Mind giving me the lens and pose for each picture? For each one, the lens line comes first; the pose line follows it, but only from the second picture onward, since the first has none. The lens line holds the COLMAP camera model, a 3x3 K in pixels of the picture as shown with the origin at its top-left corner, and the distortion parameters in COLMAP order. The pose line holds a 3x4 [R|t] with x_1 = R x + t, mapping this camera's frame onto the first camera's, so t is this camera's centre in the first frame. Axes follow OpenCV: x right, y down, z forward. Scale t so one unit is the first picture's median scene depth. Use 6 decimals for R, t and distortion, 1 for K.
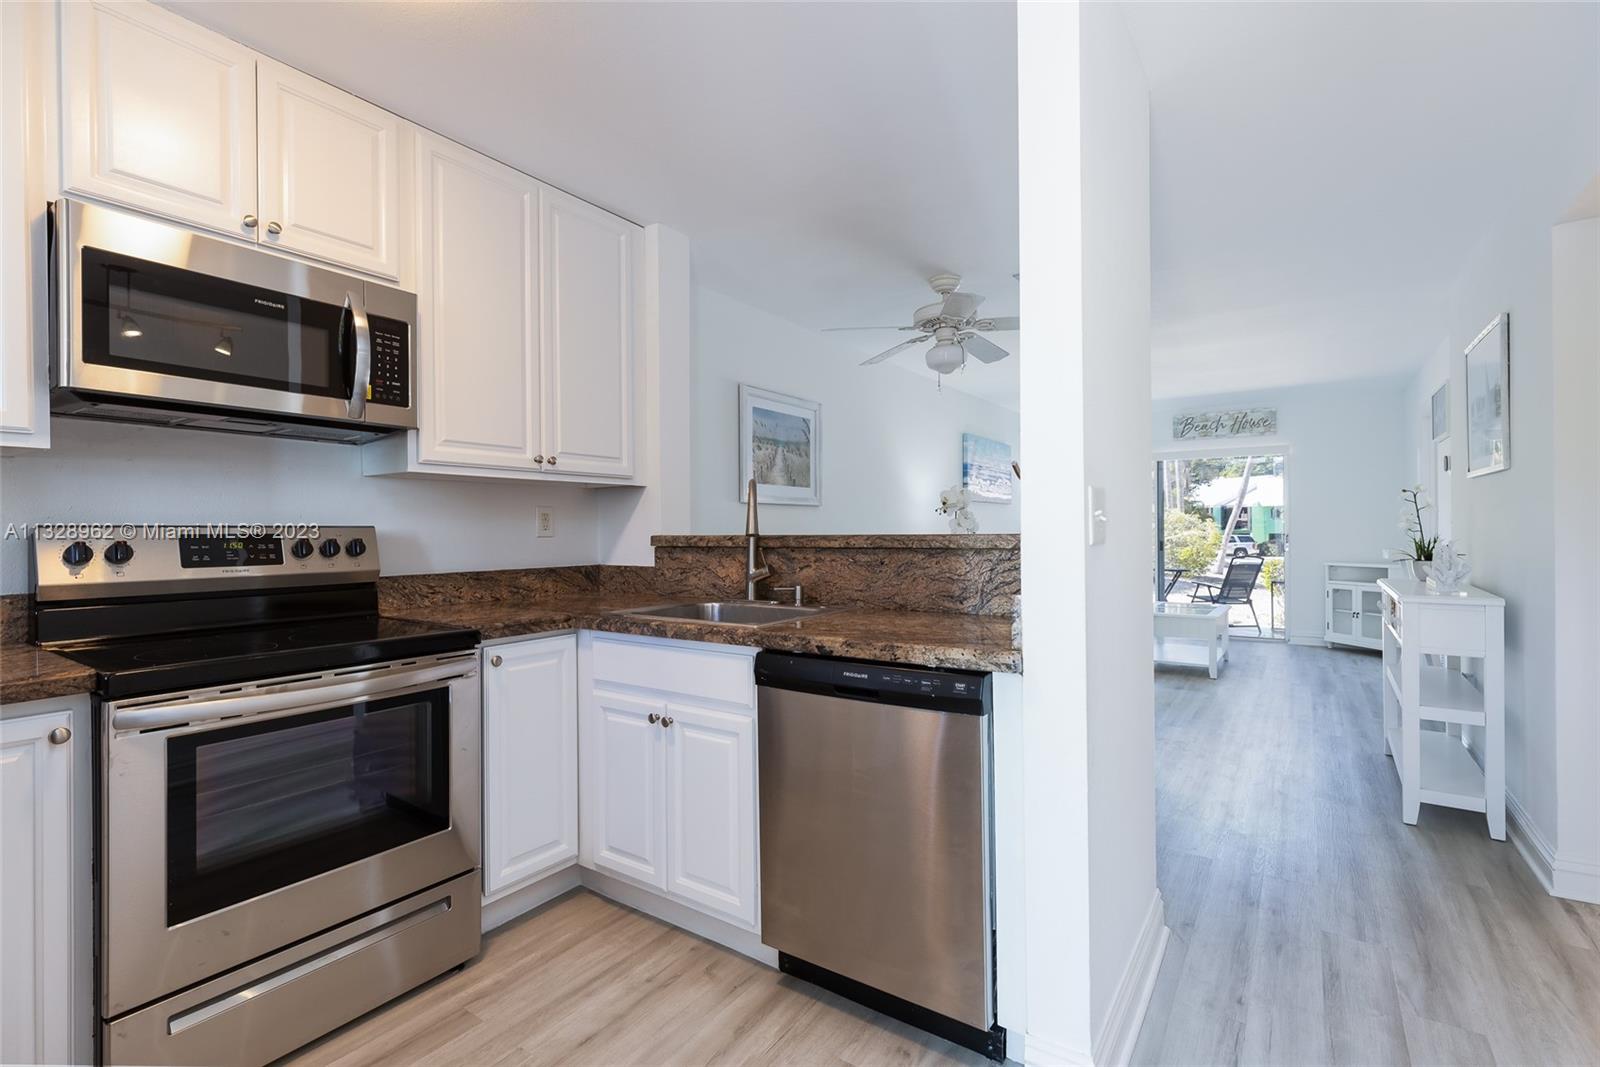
lens RADIAL K [[721.5, 0, 799.0], [0, 721.5, 530.3], [0, 0, 1]] dist [0.003408, 0.000286]
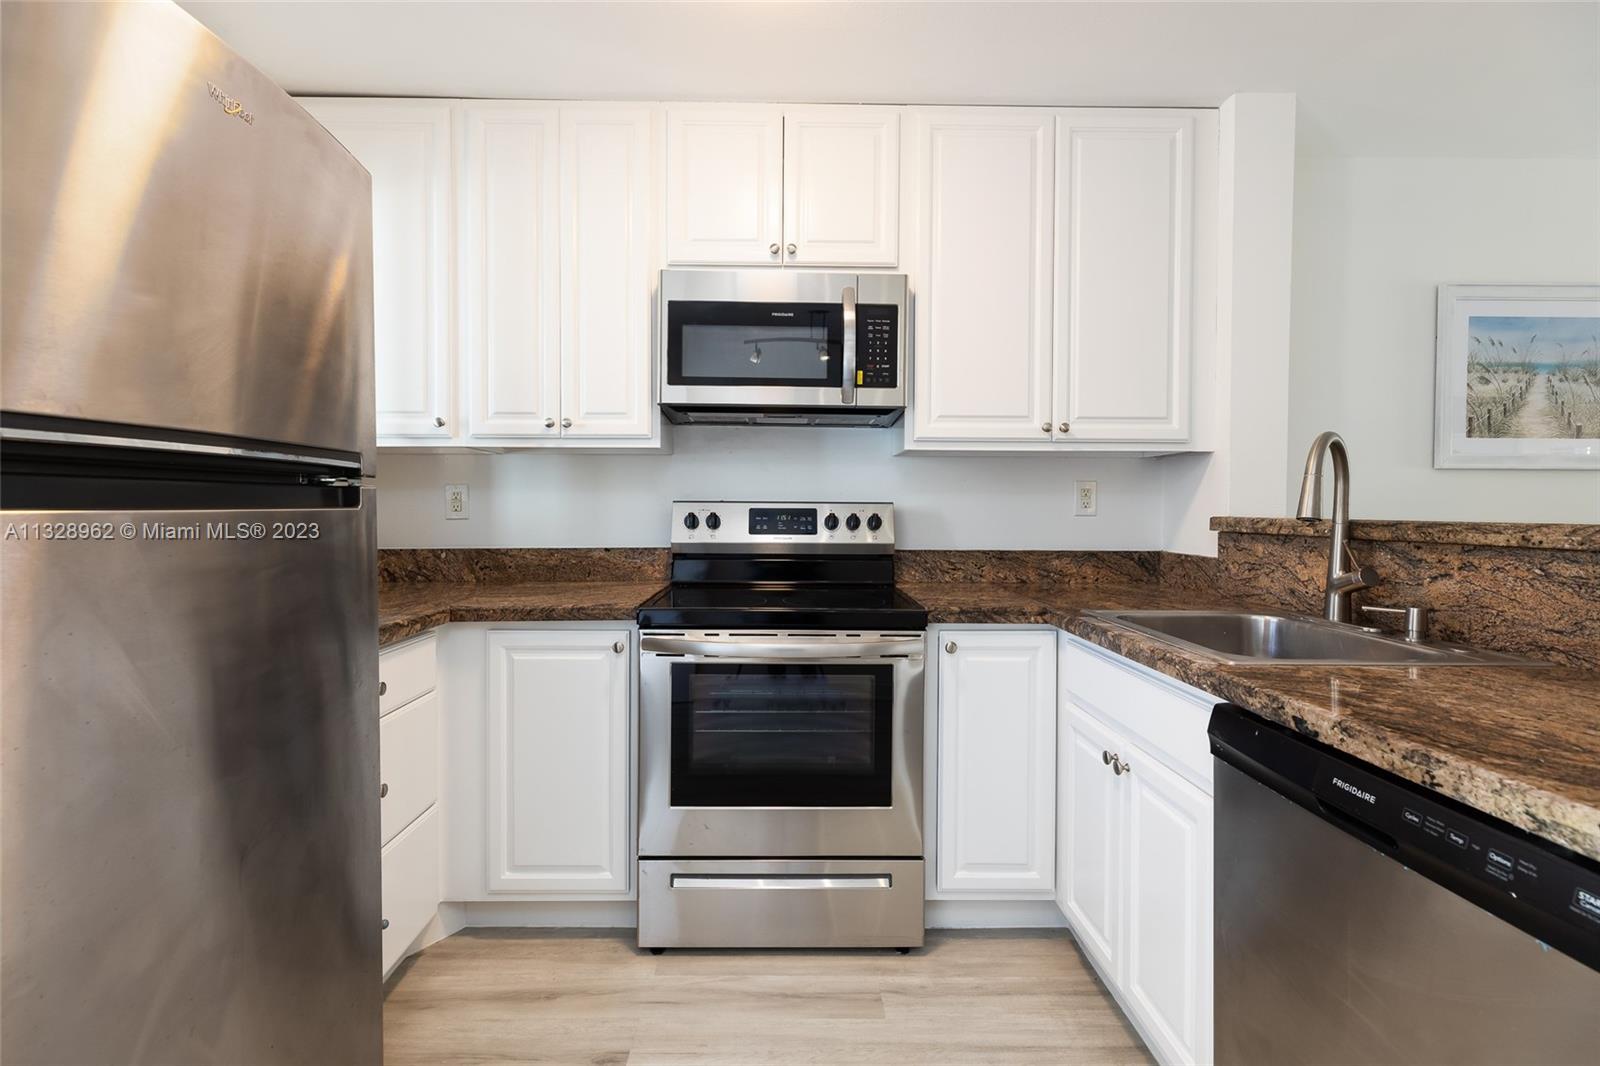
lens RADIAL K [[715.4, 0, 796.7], [0, 715.4, 517.3], [0, 0, 1]] dist [0.005418, -0.000058]
pose [[0.582296, 0.022070, -0.812678, 0.177147], [-0.009802, 0.999749, 0.020127, -0.003342], [0.812918, -0.003754, 0.582366, 0.245004]]
